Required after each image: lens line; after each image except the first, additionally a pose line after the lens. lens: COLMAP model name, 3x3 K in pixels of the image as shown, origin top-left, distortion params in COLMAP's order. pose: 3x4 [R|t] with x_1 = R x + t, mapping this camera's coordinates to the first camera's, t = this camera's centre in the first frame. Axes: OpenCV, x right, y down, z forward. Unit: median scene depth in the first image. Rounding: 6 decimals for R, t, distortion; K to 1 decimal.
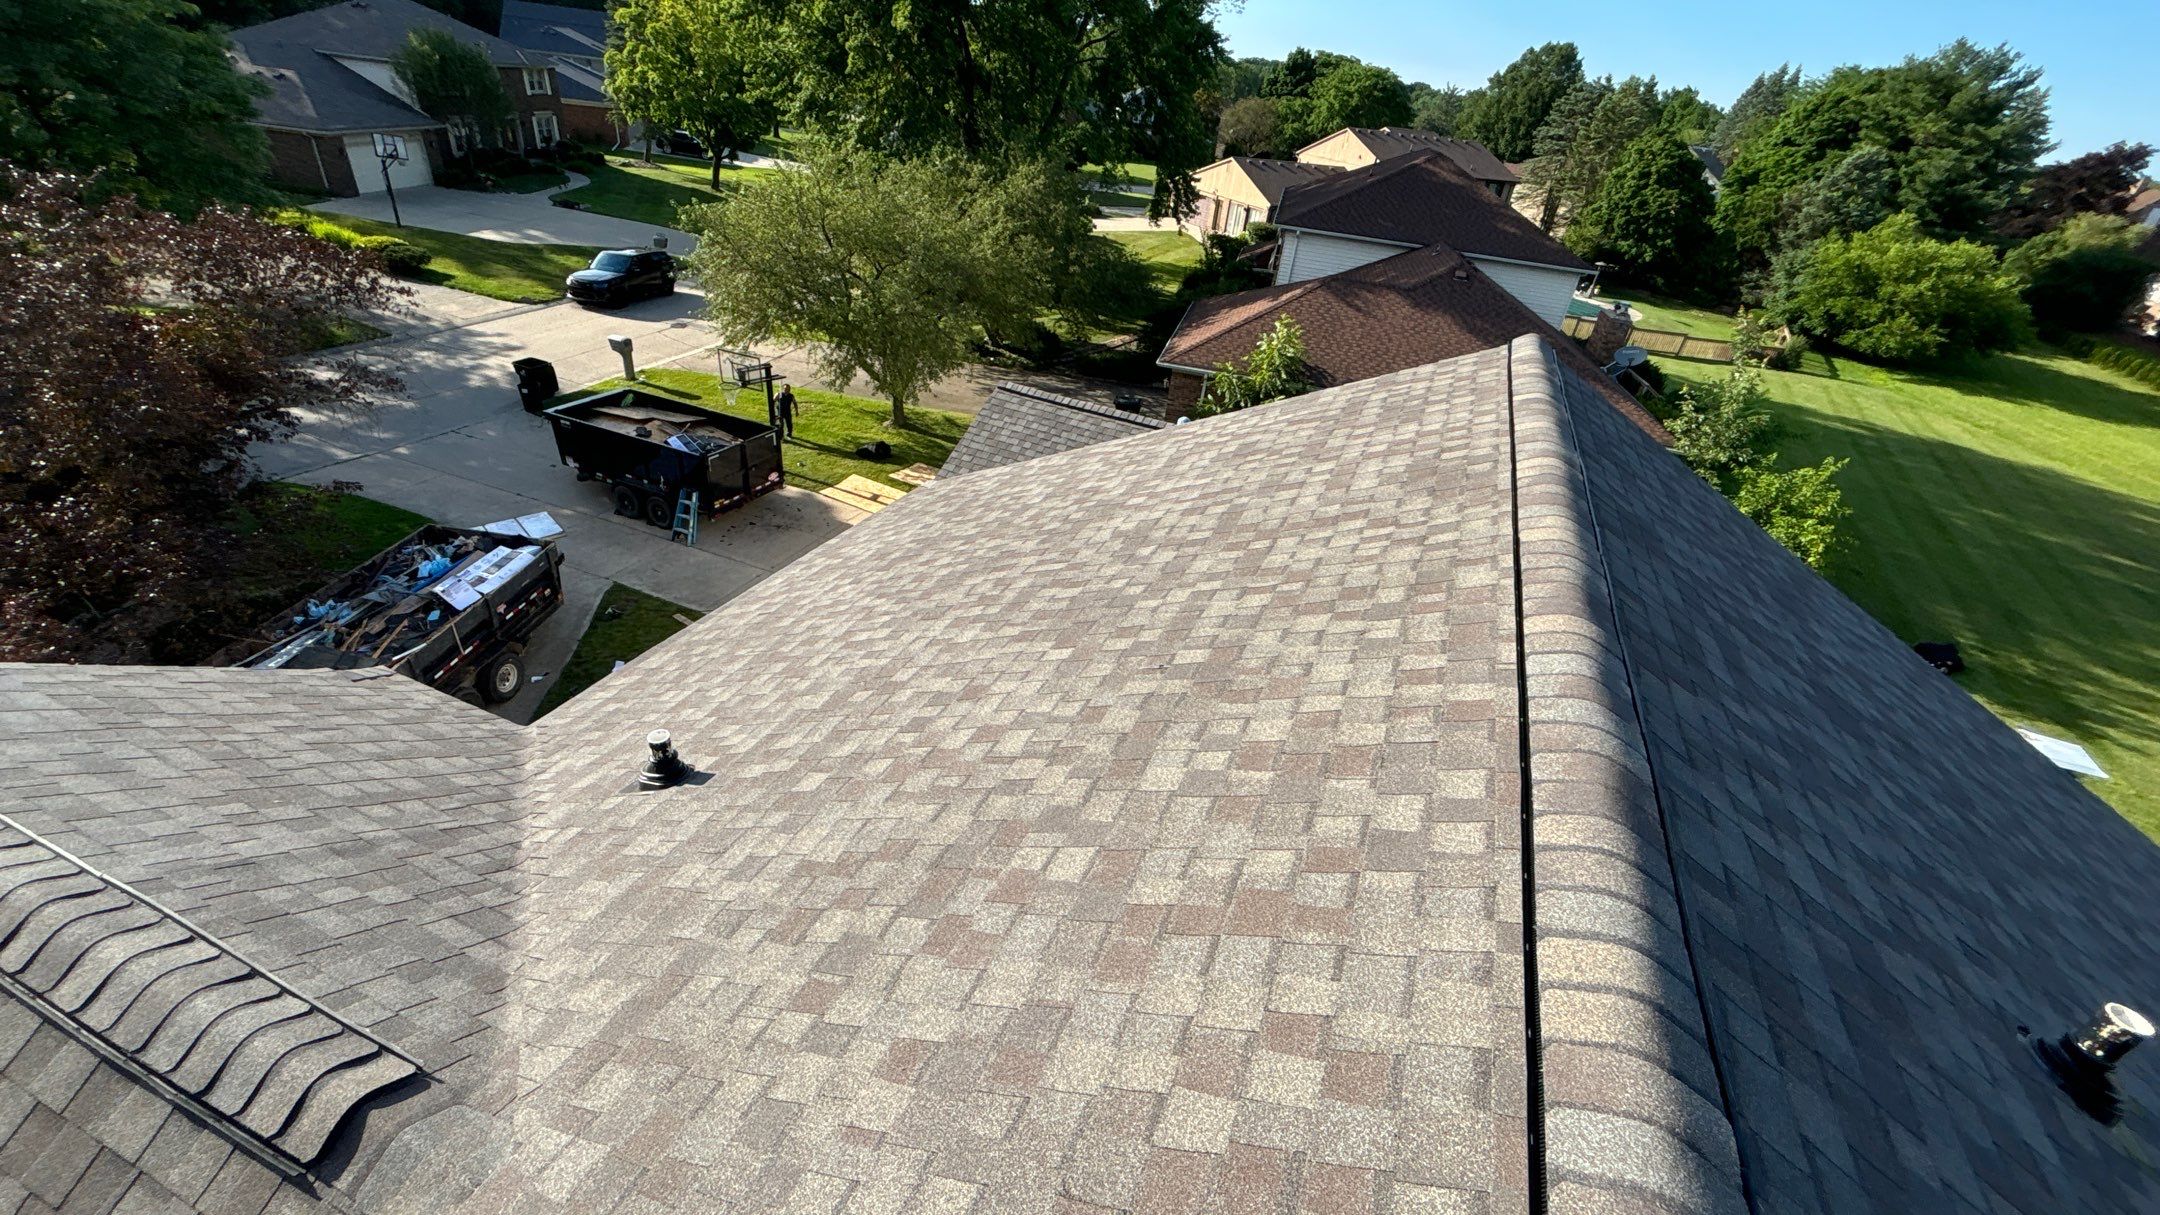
lens RADIAL K [[866.6, 0, 1080.4], [0, 866.6, 603.0], [0, 0, 1]] dist [-0.002344, 0.001526]
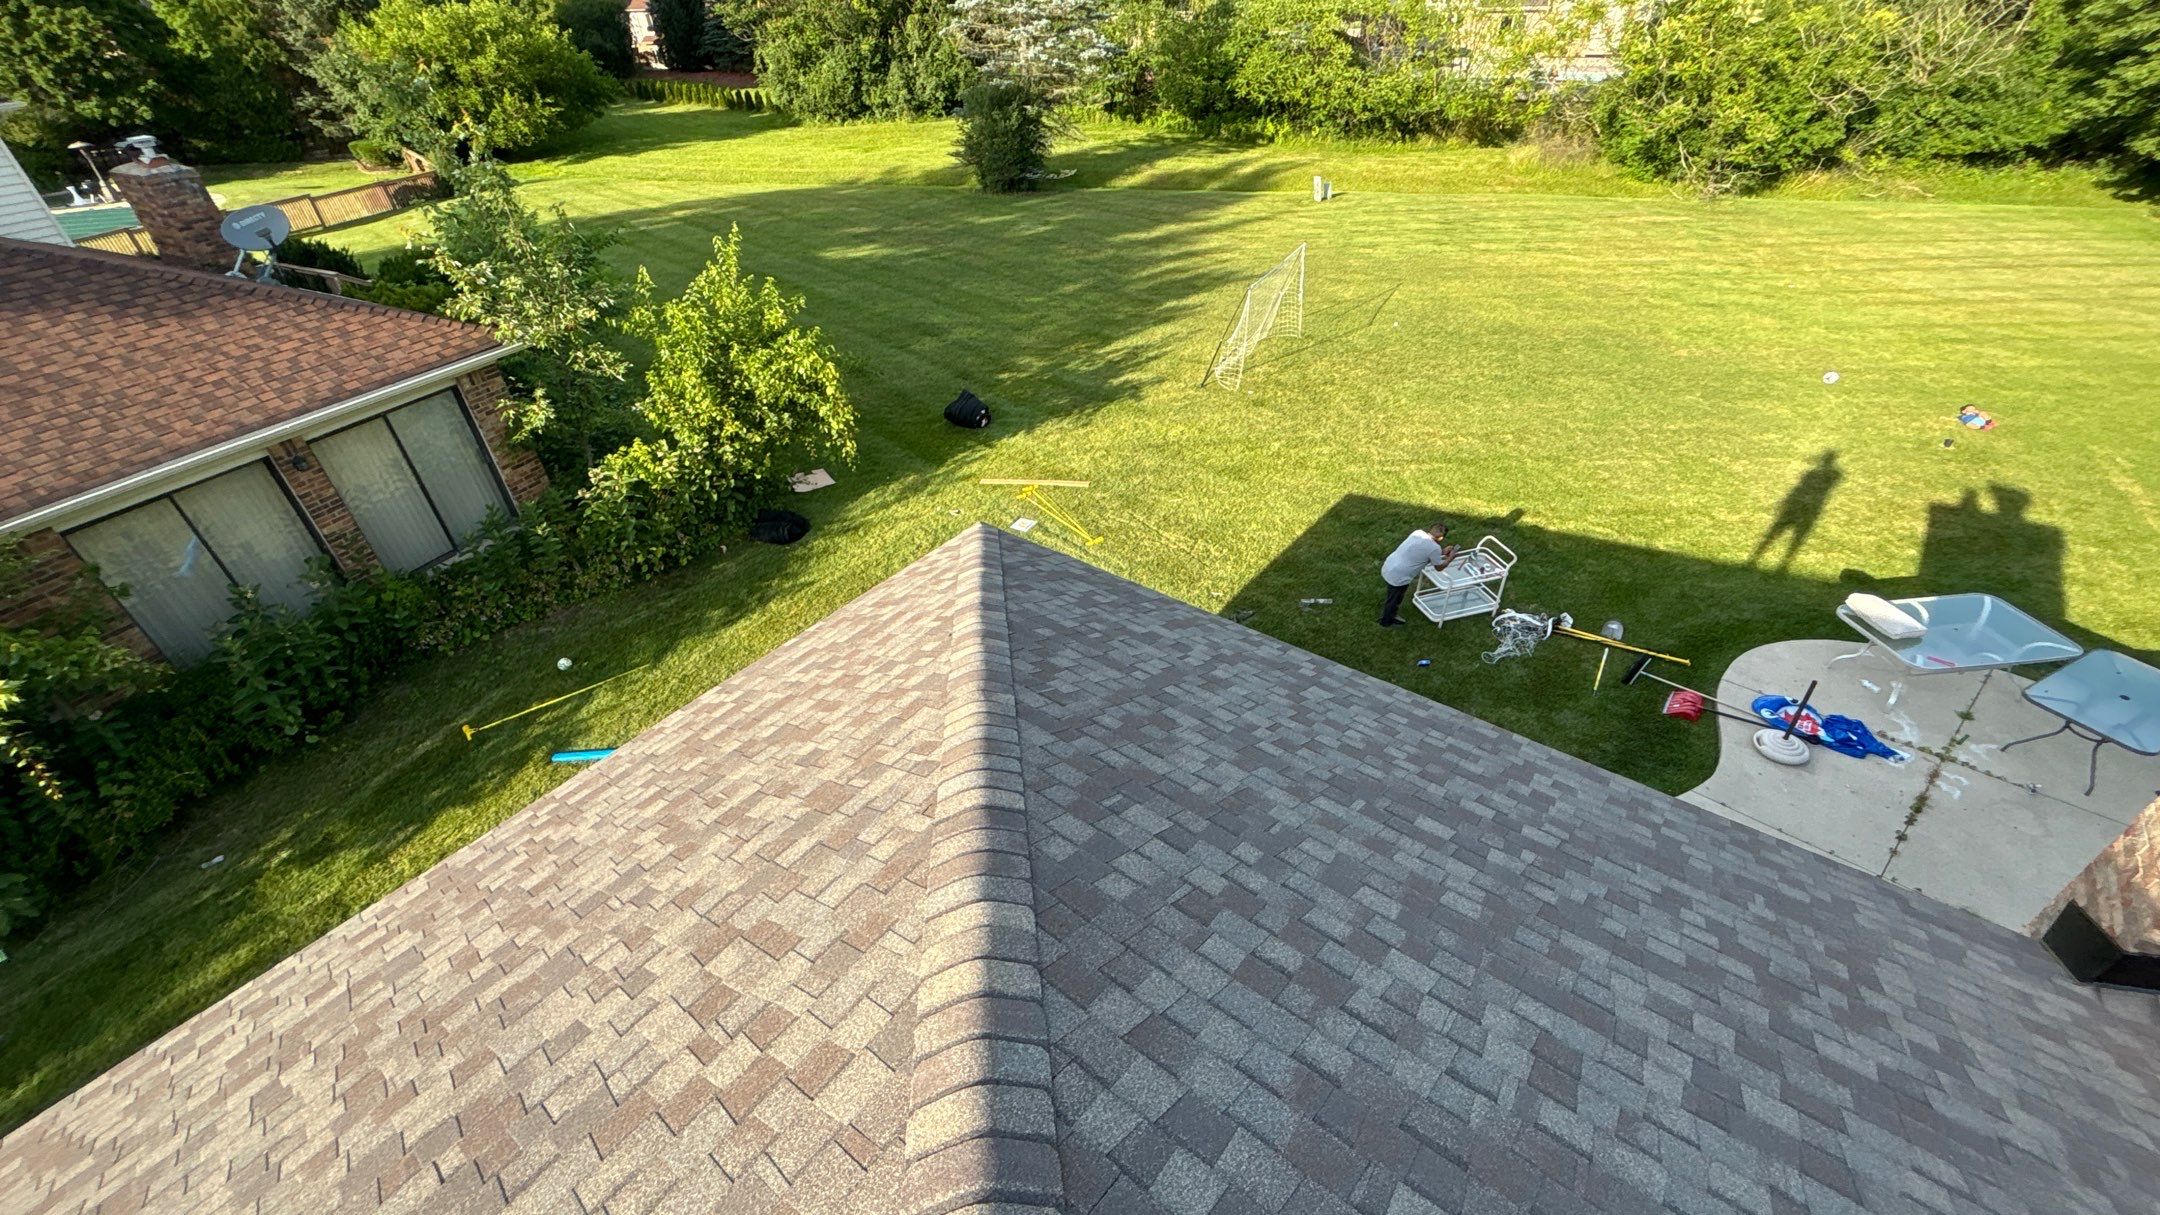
lens RADIAL K [[866.6, 0, 1076.1], [0, 866.6, 603.7], [0, 0, 1]] dist [-0.002344, 0.001526]
pose [[0.243632, -0.663873, 0.707047, 0.221672], [0.560553, 0.691304, 0.455938, -0.085202], [-0.791469, 0.285257, 0.540560, 0.363464]]
